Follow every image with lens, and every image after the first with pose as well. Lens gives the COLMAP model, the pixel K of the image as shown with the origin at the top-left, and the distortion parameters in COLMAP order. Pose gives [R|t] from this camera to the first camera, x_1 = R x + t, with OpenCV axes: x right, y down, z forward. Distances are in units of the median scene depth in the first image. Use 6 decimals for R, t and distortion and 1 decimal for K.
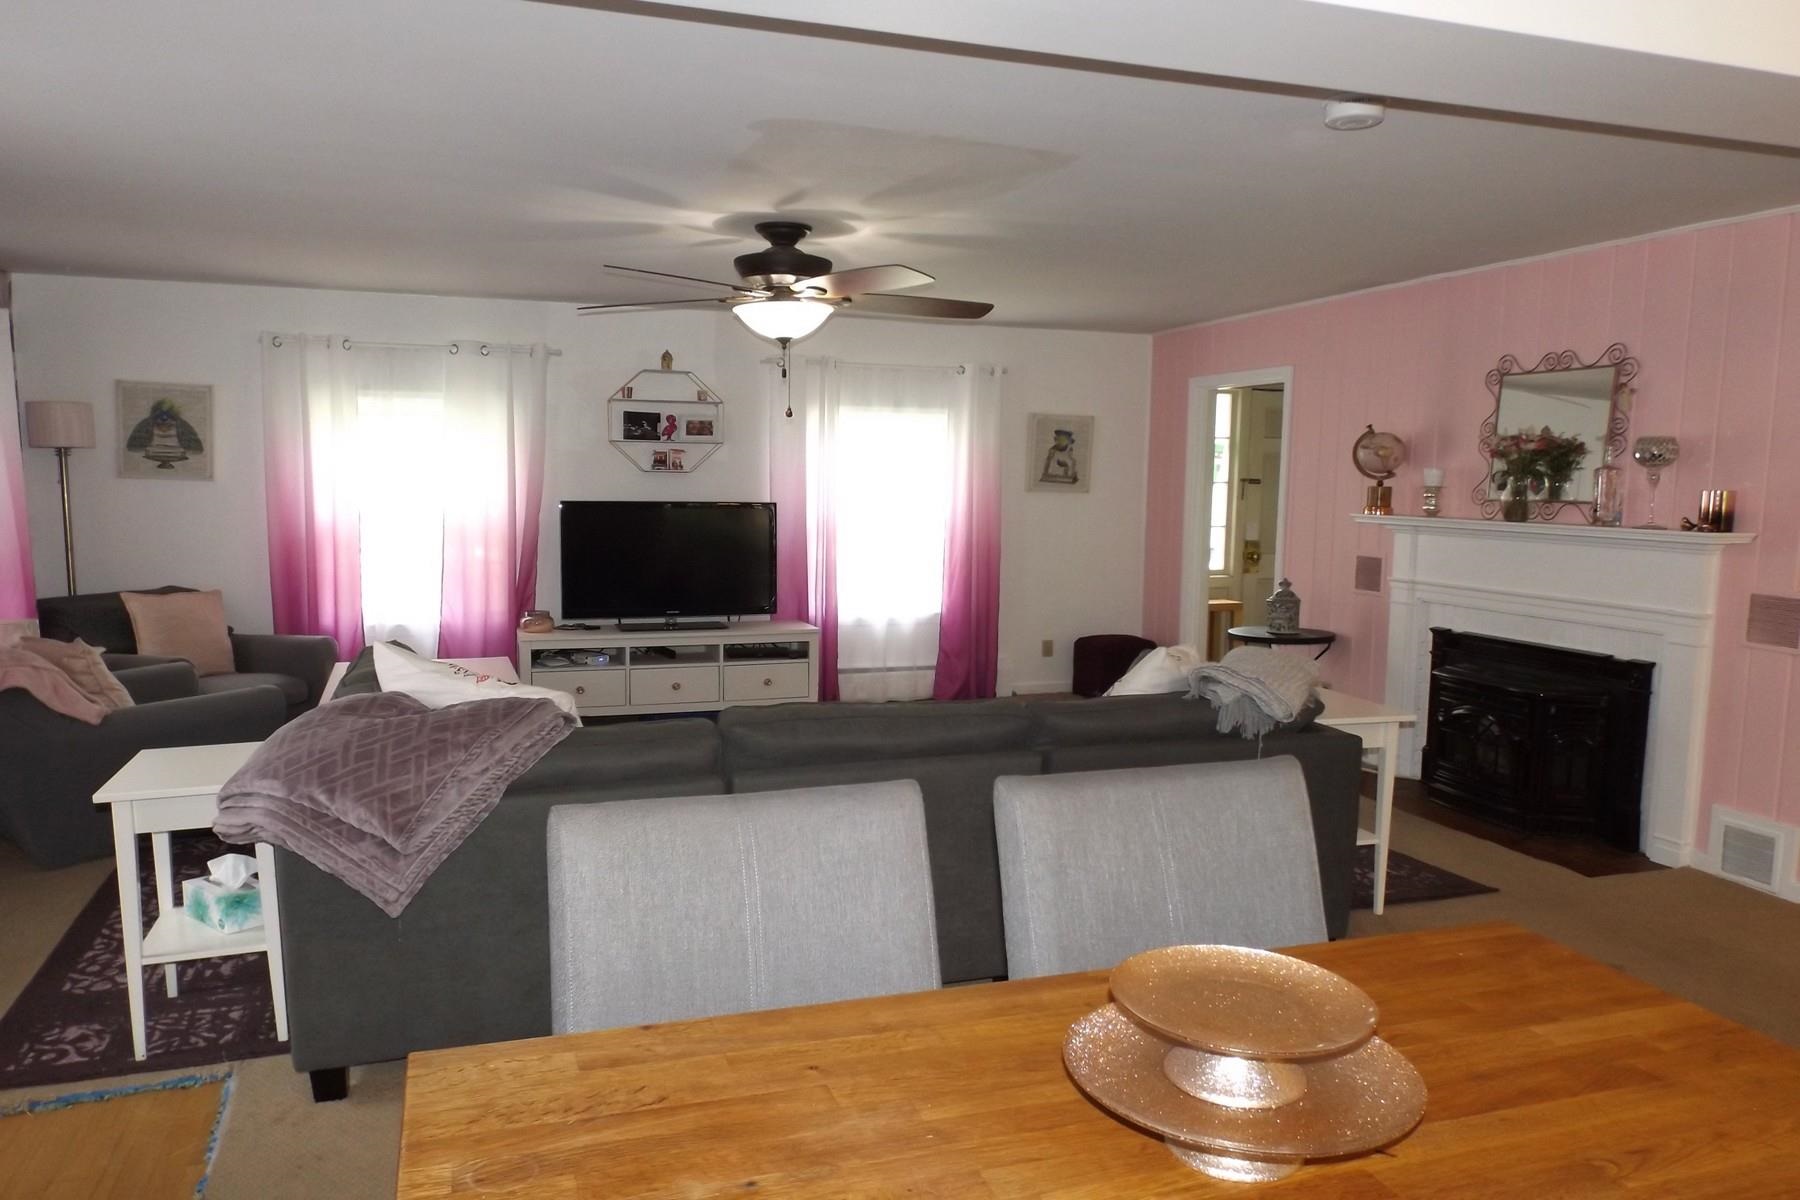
lens RADIAL K [[1278.3, 0, 898.2], [0, 1278.3, 621.1], [0, 0, 1]] dist [0.001697, -0.003425]
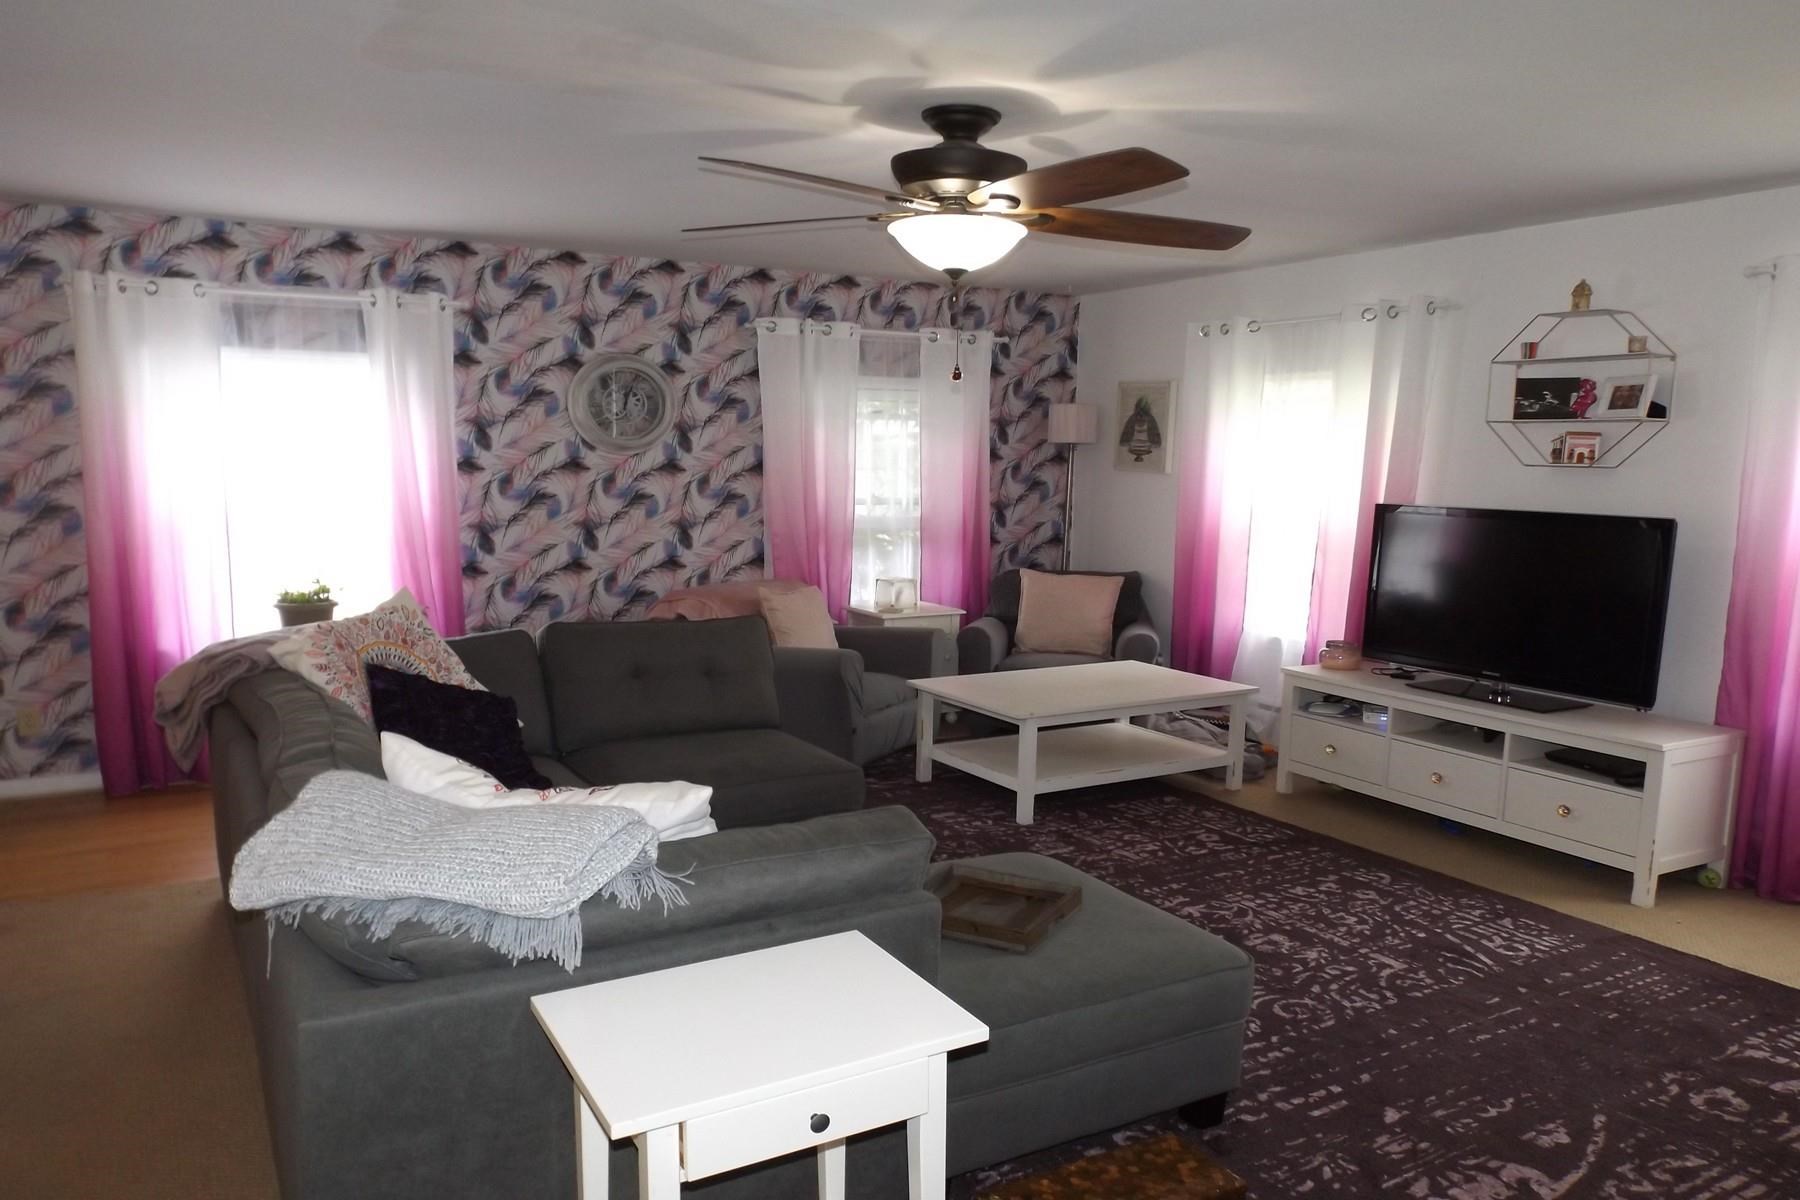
lens RADIAL K [[1298.9, 0, 897.6], [0, 1298.9, 649.0], [0, 0, 1]] dist [0.004655, -0.000341]
pose [[0.173002, 0.137350, -0.975297, 0.445955], [-0.127290, 0.985042, 0.116143, -0.060770], [0.976661, 0.104053, 0.187898, 0.571670]]
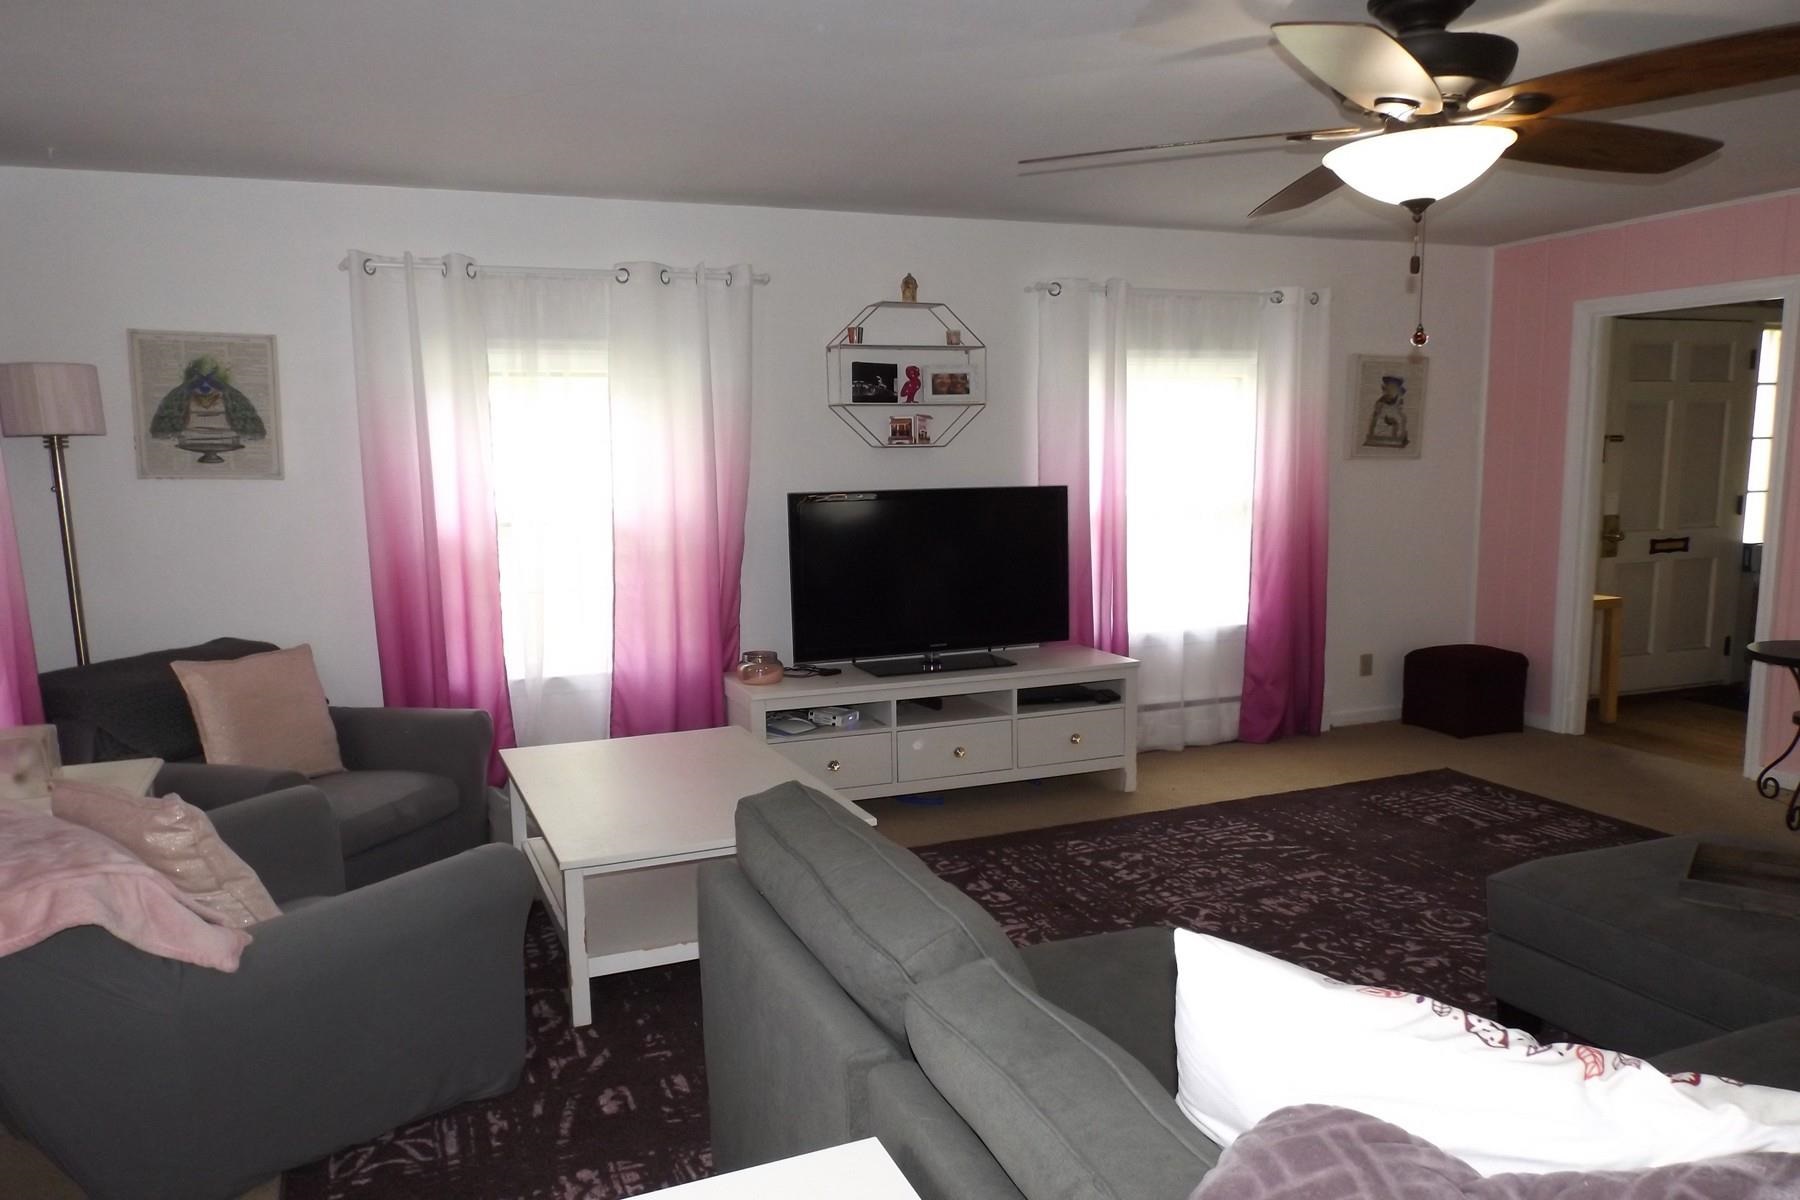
lens RADIAL K [[1292.3, 0, 906.2], [0, 1292.3, 633.1], [0, 0, 1]] dist [0.005129, -0.009459]
pose [[0.998361, -0.035243, 0.045090, -0.229141], [0.033833, 0.998926, 0.031665, -0.037449], [-0.046157, -0.030087, 0.998481, 0.289617]]
